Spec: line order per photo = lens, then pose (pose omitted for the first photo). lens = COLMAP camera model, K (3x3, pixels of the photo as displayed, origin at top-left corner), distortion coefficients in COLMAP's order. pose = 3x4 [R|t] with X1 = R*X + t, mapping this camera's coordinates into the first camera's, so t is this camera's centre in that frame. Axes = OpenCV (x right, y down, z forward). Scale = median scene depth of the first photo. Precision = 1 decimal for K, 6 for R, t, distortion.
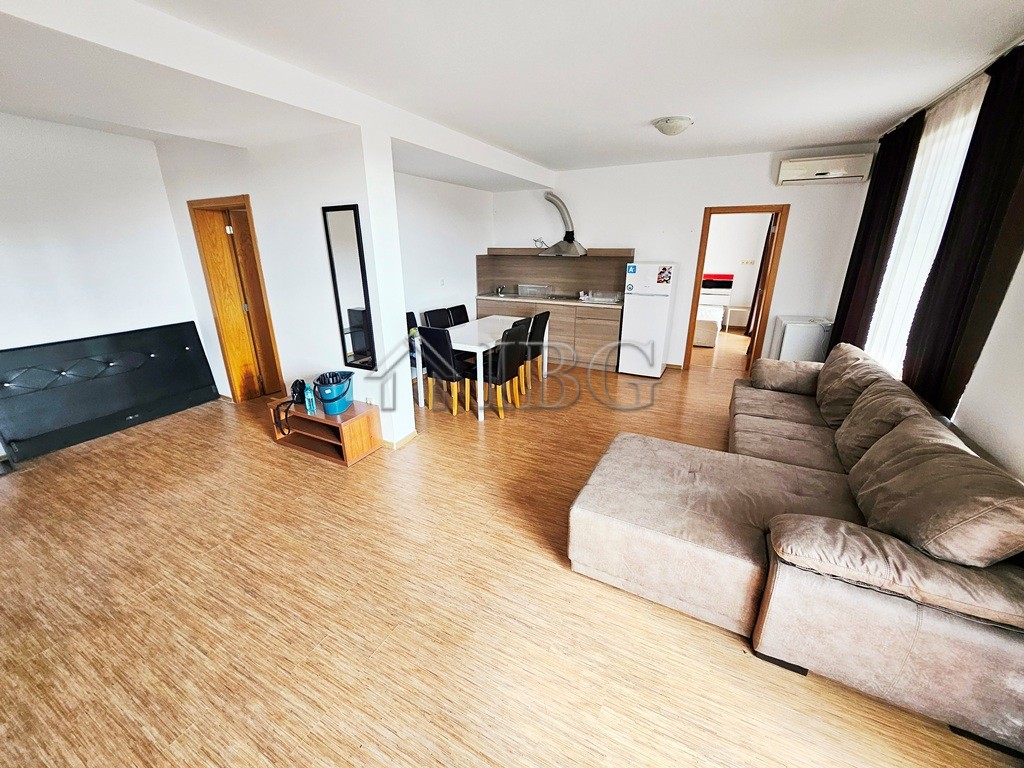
lens RADIAL K [[402.7, 0, 504.9], [0, 402.7, 377.8], [0, 0, 1]] dist [-0.008489, 0.002084]
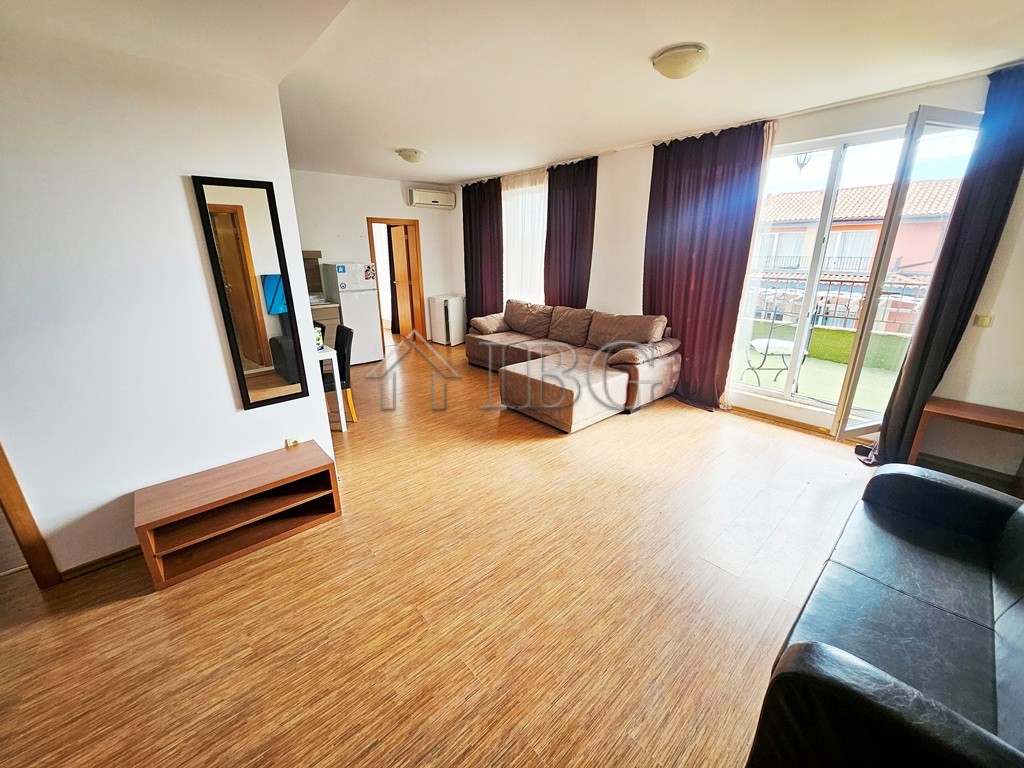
lens RADIAL K [[402.7, 0, 508.2], [0, 402.7, 377.2], [0, 0, 1]] dist [-0.008489, 0.002084]
pose [[0.355783, -0.275359, 0.893082, -0.596428], [0.299976, 0.938692, 0.169918, -0.045453], [-0.885117, 0.207450, 0.416571, 0.212972]]
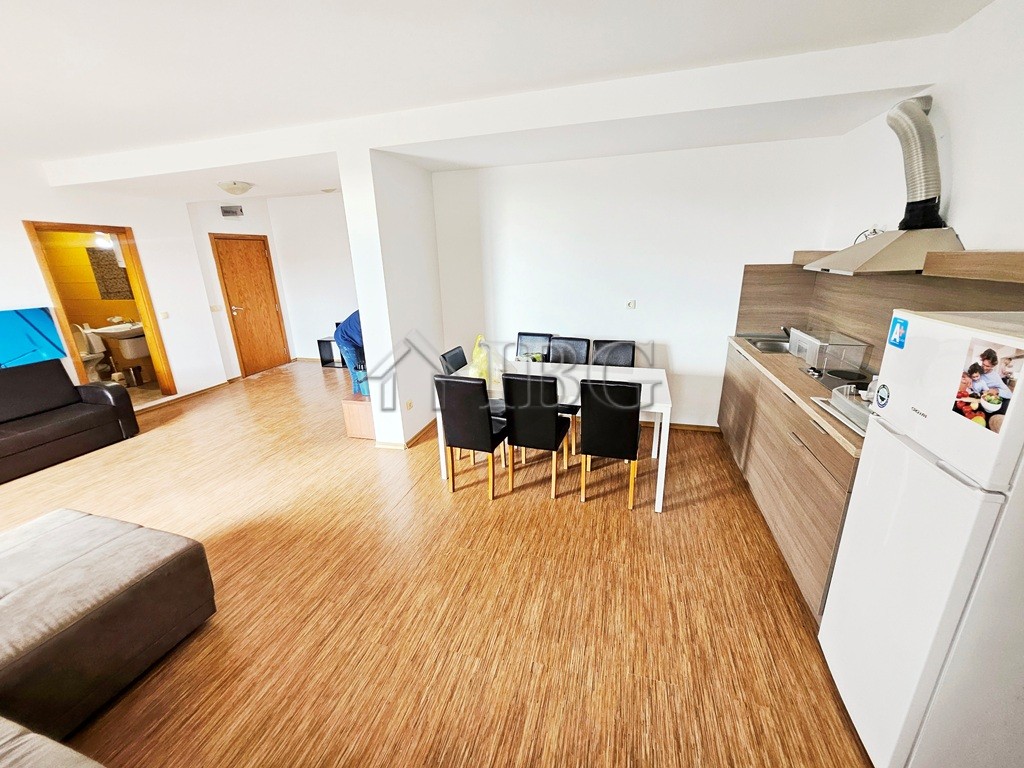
lens RADIAL K [[402.7, 0, 509.5], [0, 402.7, 380.7], [0, 0, 1]] dist [-0.008489, 0.002084]
pose [[0.201223, 0.288416, -0.936122, 0.536891], [-0.282629, 0.932121, 0.226431, -0.235517], [0.937886, 0.219012, 0.269079, 0.721896]]
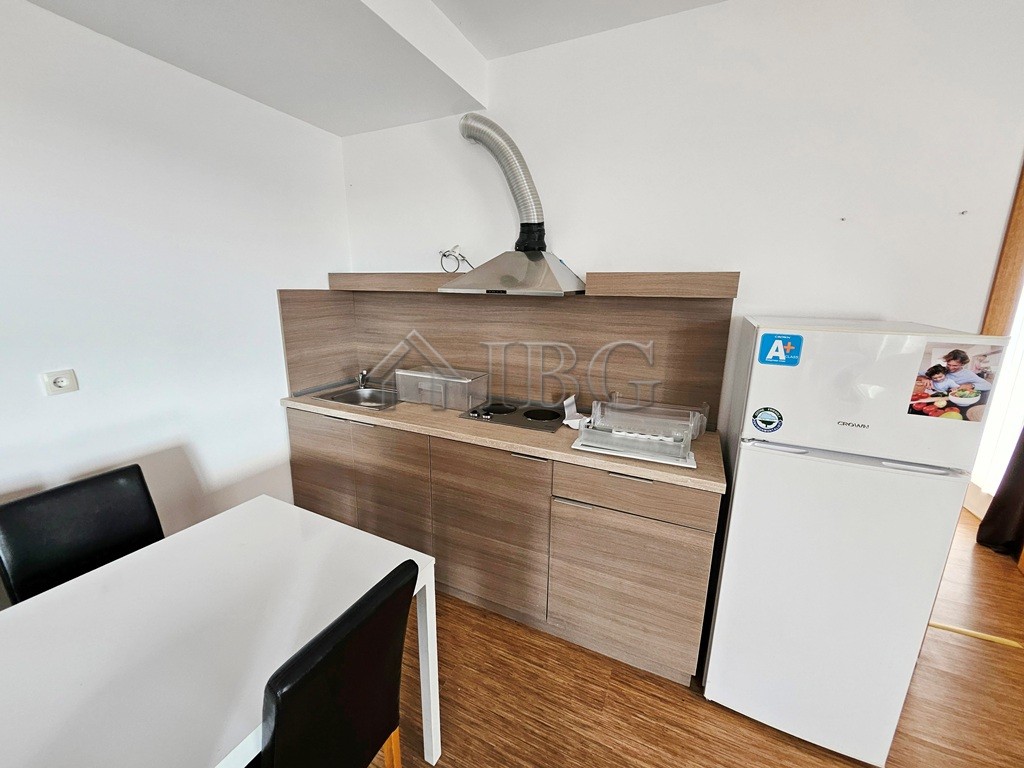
lens RADIAL K [[402.7, 0, 505.3], [0, 402.7, 378.1], [0, 0, 1]] dist [-0.008489, 0.002084]
pose [[0.999221, 0.005369, 0.039093, 0.148636], [-0.001438, 0.994996, -0.099900, -0.236391], [-0.039434, 0.099766, 0.994229, 0.796750]]
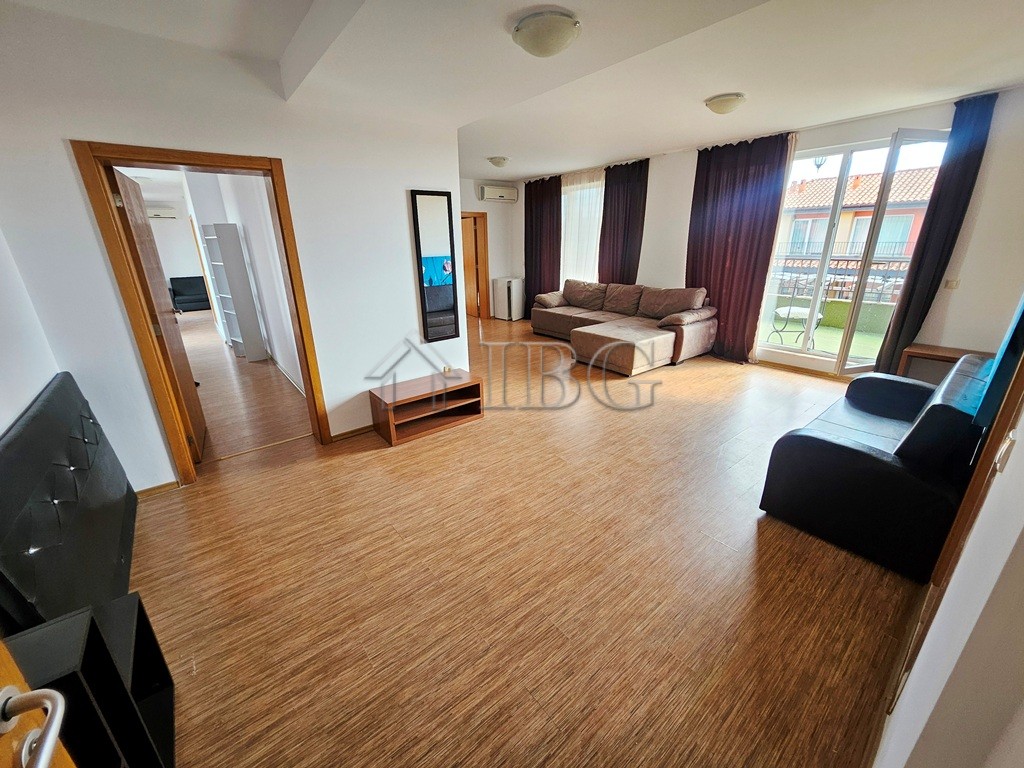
lens RADIAL K [[402.7, 0, 507.9], [0, 402.7, 378.3], [0, 0, 1]] dist [-0.008489, 0.002084]
pose [[0.406844, -0.295159, 0.864499, -0.885574], [0.304159, 0.936132, 0.176475, -0.045453], [-0.861374, 0.191148, 0.470635, 0.241241]]
